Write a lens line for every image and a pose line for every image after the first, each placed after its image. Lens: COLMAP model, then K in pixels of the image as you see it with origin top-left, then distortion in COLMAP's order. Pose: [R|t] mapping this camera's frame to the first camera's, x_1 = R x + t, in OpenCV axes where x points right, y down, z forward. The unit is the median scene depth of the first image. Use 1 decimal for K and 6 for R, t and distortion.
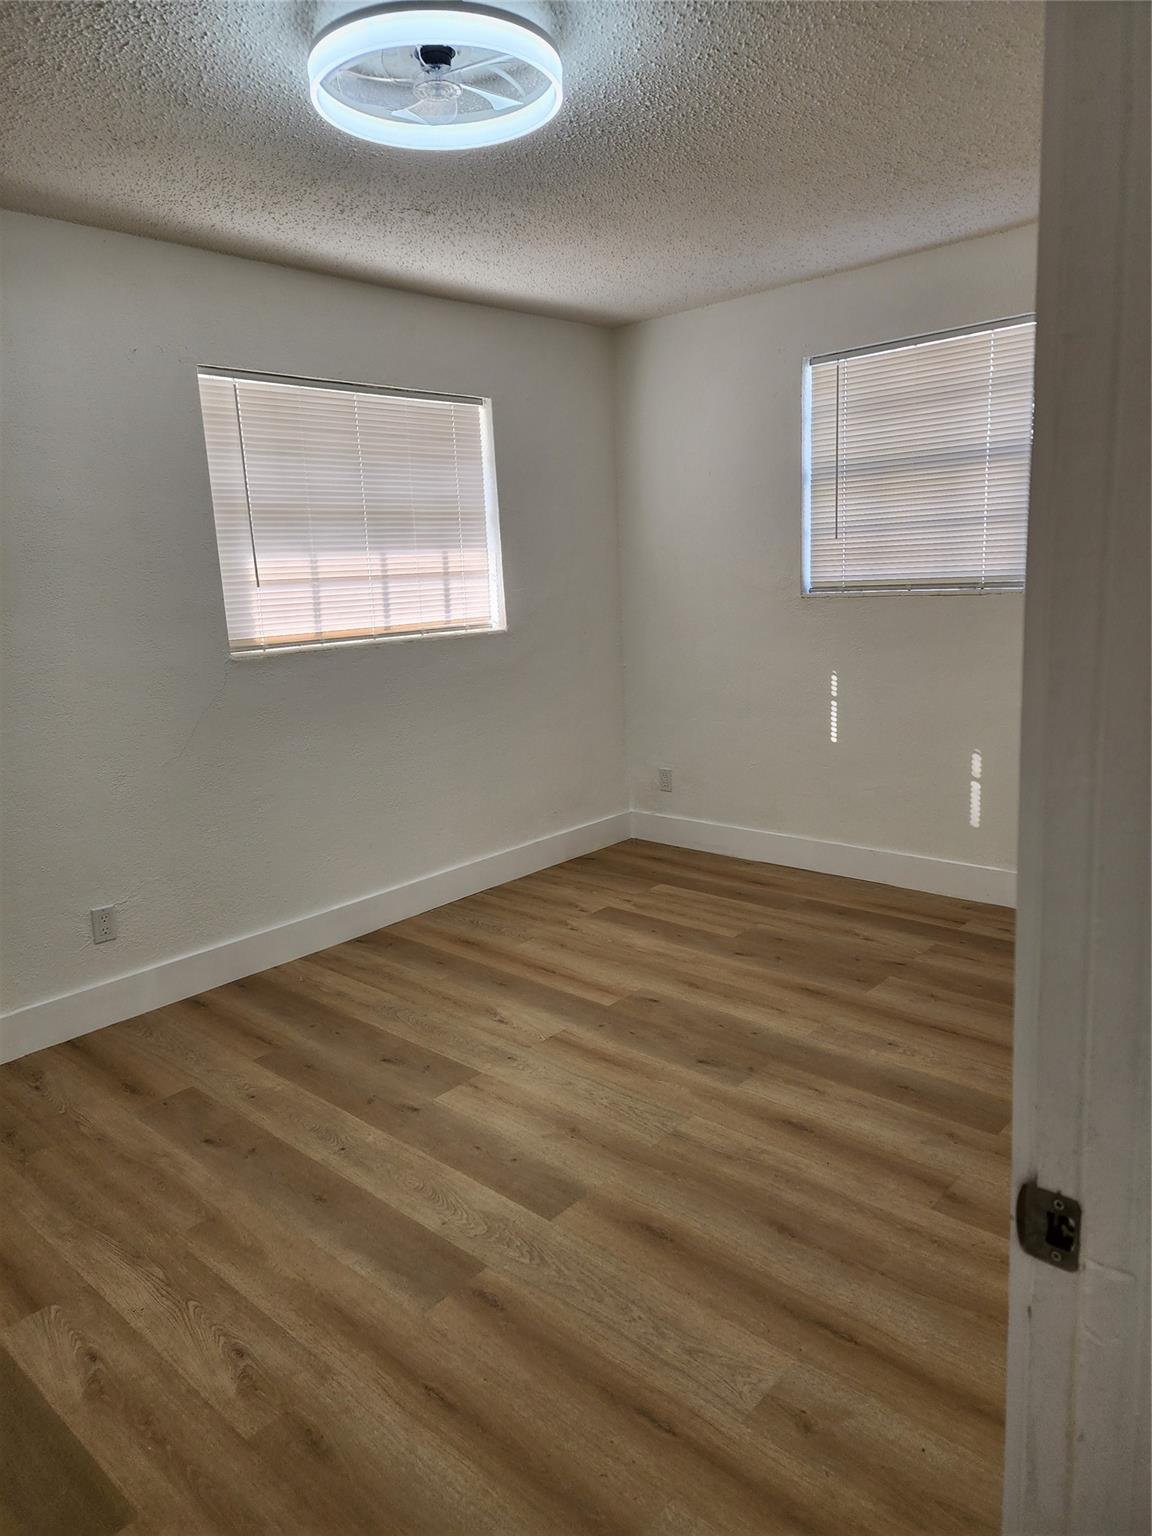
lens RADIAL K [[1022.1, 0, 576.0], [0, 1022.1, 768.0], [0, 0, 1]] dist [0.005026, -0.001419]
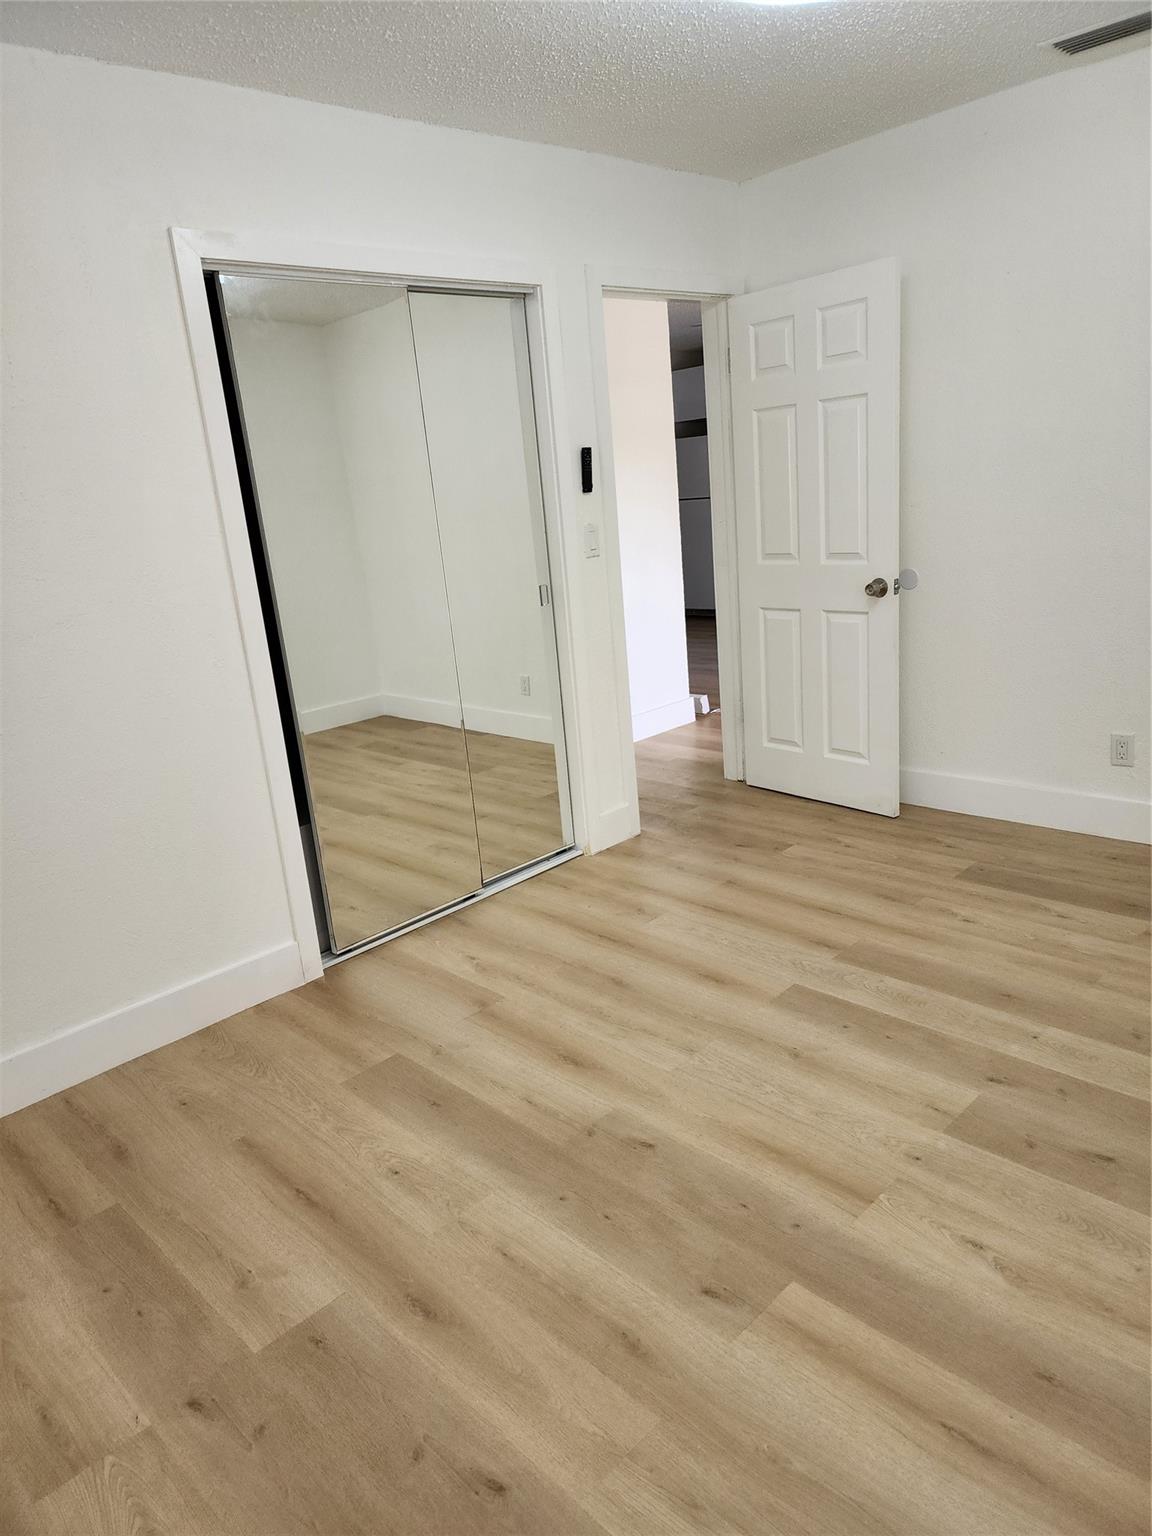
lens RADIAL K [[1022.1, 0, 576.0], [0, 1022.1, 768.0], [0, 0, 1]] dist [0.005026, -0.001419]
pose [[-0.987503, 0.124525, 0.096599, 0.074932], [0.154872, 0.880298, 0.448430, -0.348732], [-0.029195, 0.457787, -0.888583, 1.719314]]
